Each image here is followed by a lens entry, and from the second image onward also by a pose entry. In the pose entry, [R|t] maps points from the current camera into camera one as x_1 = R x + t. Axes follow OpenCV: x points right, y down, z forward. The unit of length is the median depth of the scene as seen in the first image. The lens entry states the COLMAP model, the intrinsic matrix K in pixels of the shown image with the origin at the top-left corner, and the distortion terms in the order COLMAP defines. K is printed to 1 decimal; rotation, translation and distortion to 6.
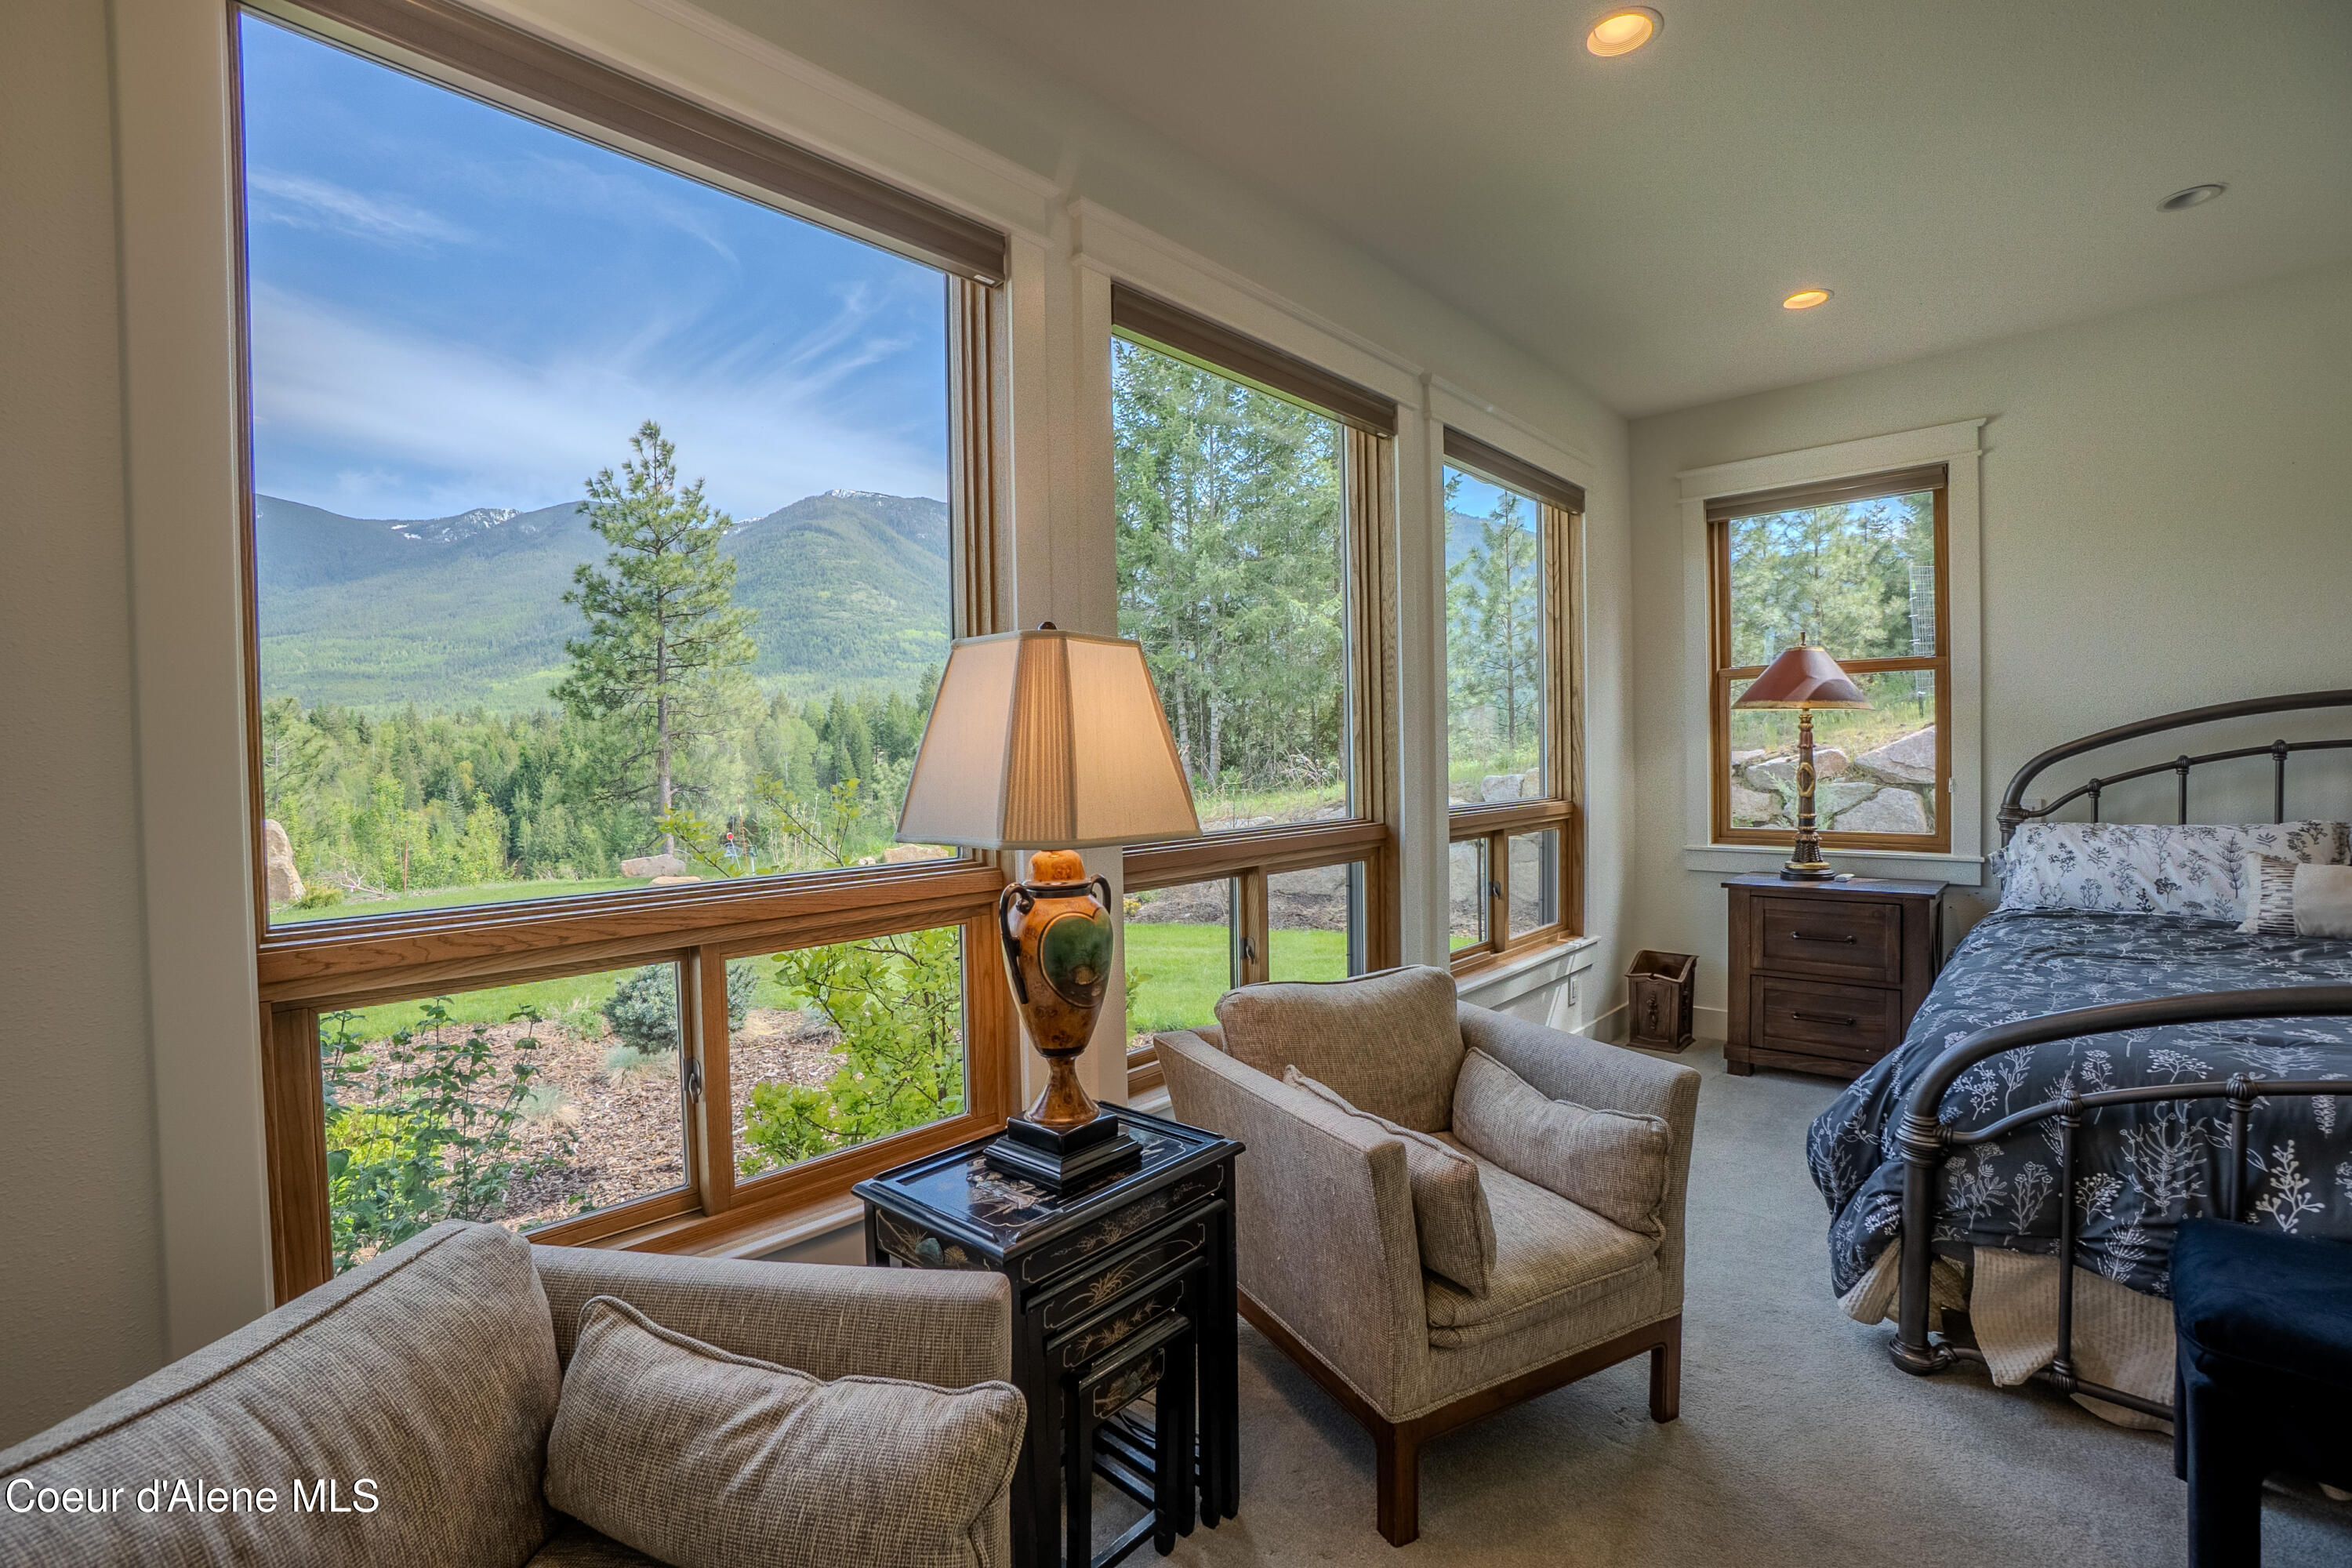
lens RADIAL K [[1032.7, 0, 1174.5], [0, 1032.7, 772.6], [0, 0, 1]] dist [-0.049705, 0.012537]
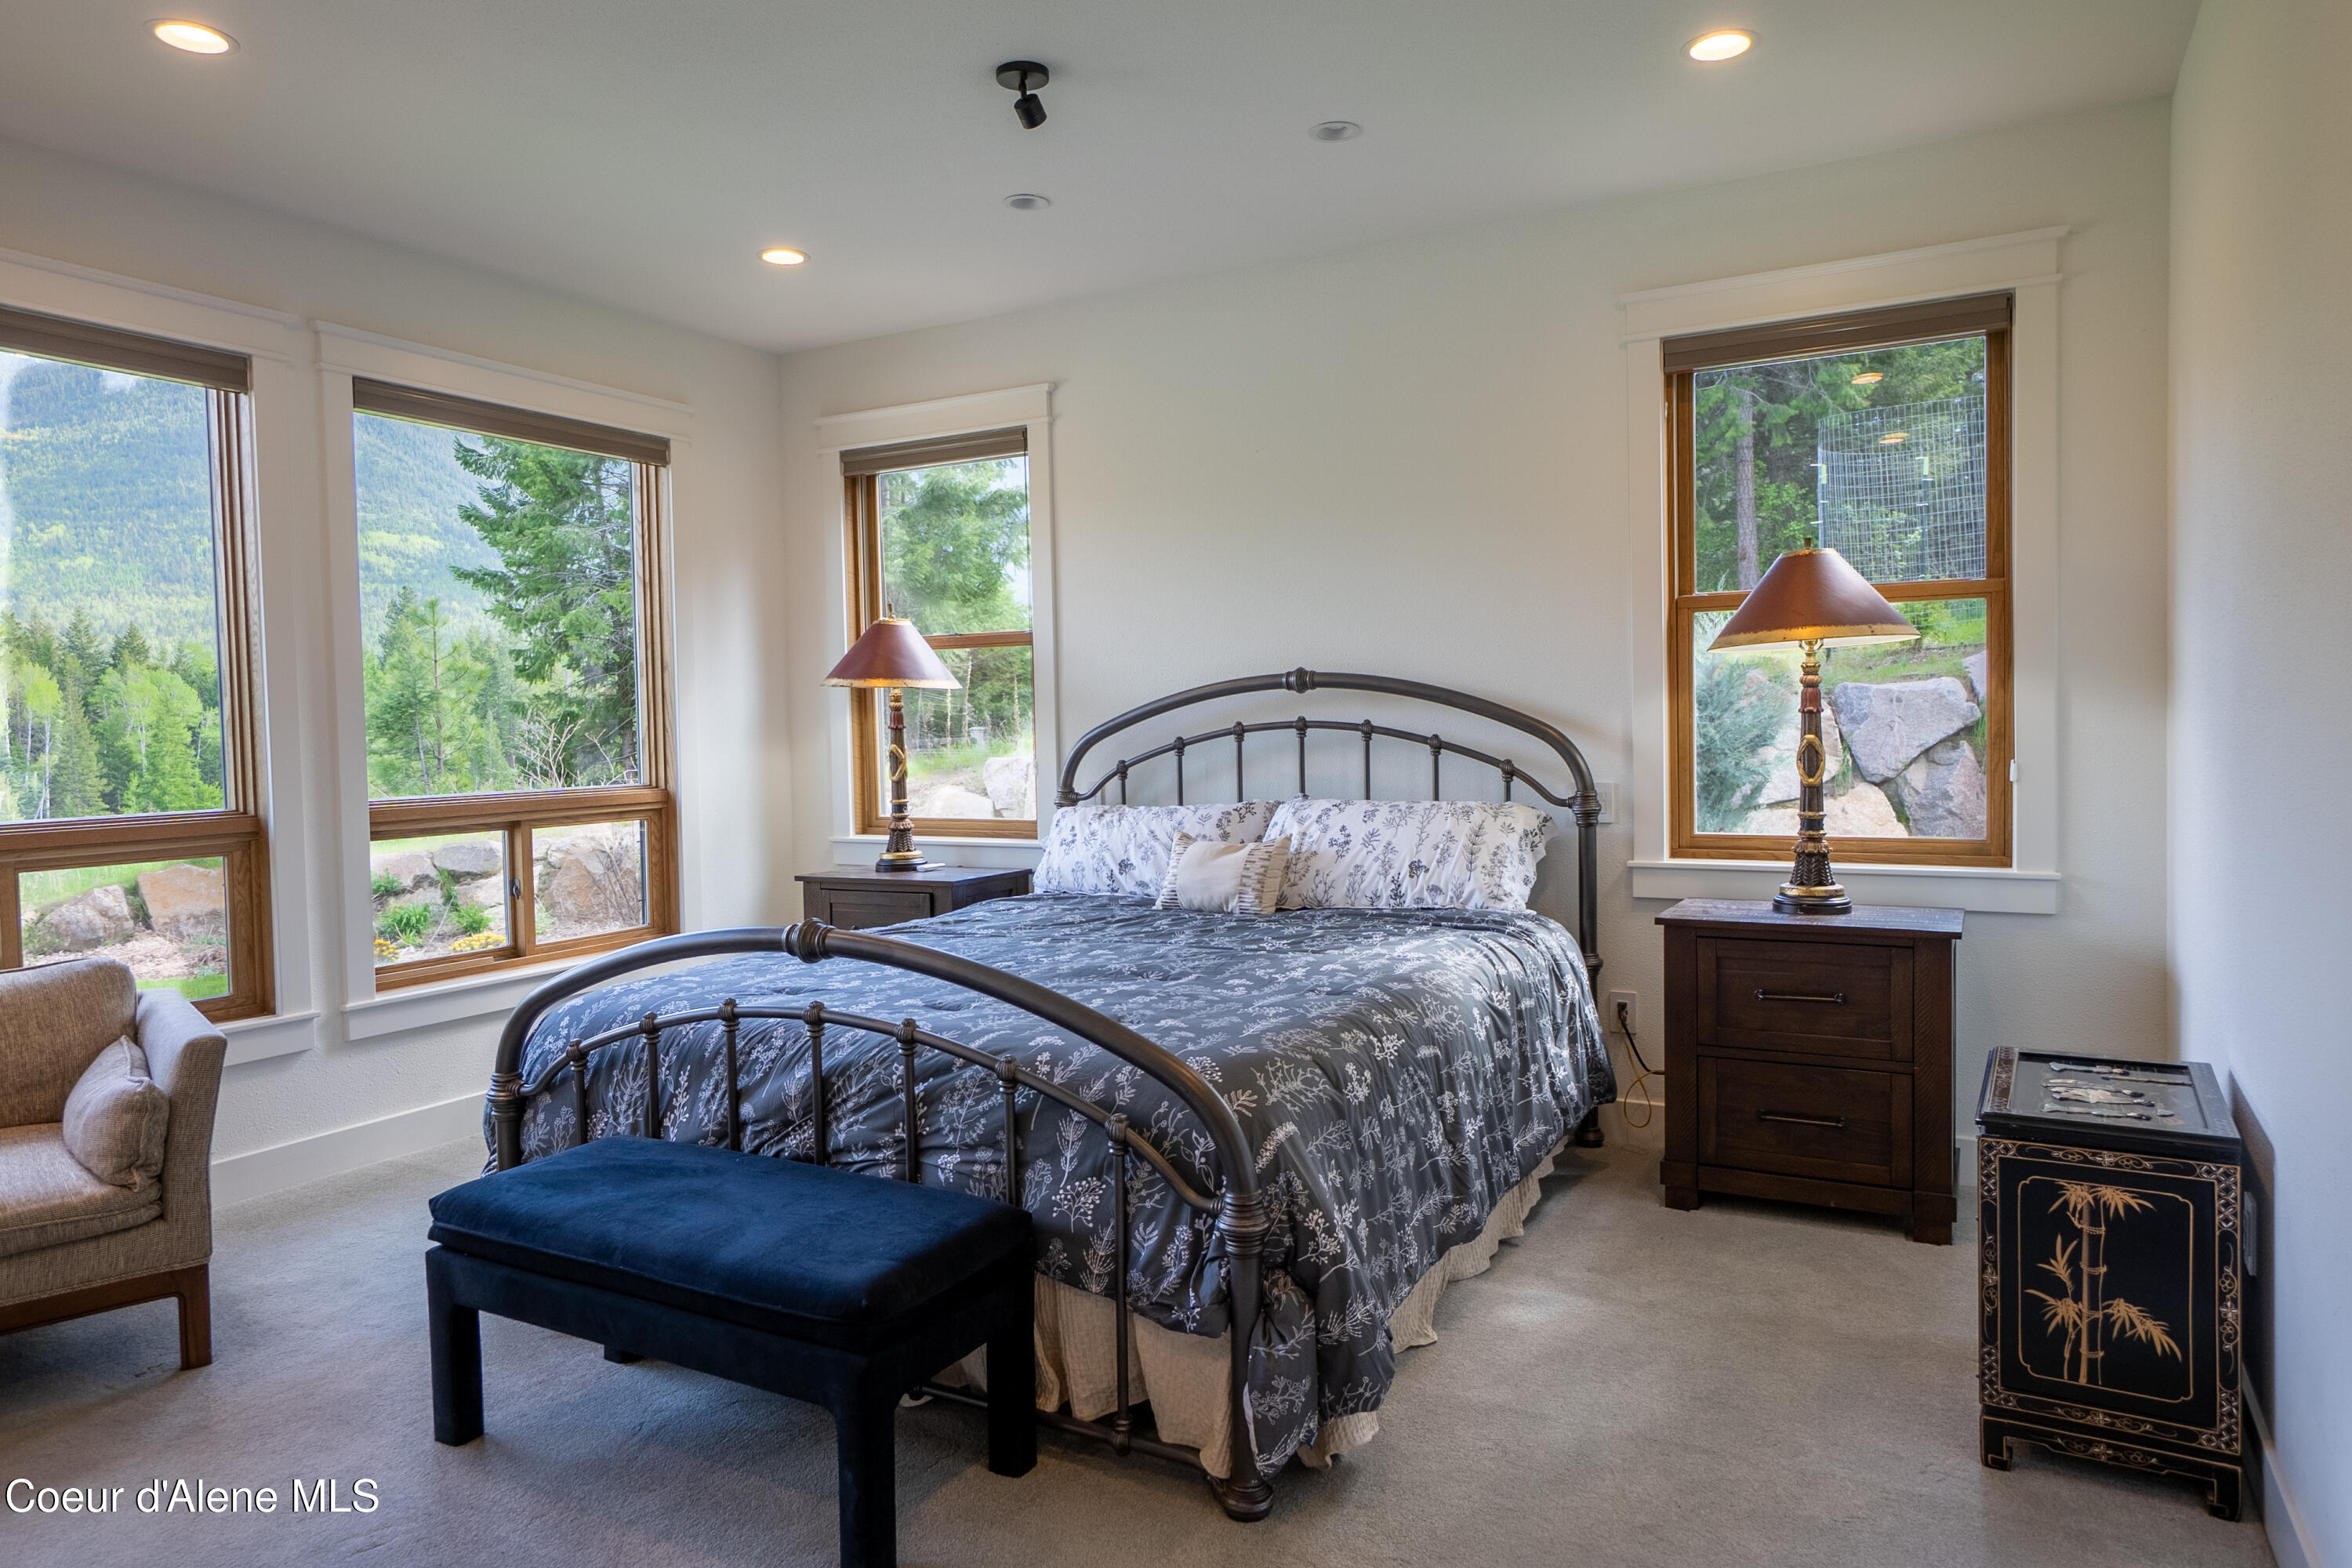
lens RADIAL K [[1484.3, 0, 1176.6], [0, 1484.3, 784.1], [0, 0, 1]] dist [0.006109, 0.003610]
pose [[0.973425, -0.015609, 0.228475, 0.639535], [0.010269, 0.999646, 0.024542, -0.005787], [-0.228777, -0.021543, 0.973240, -0.441351]]
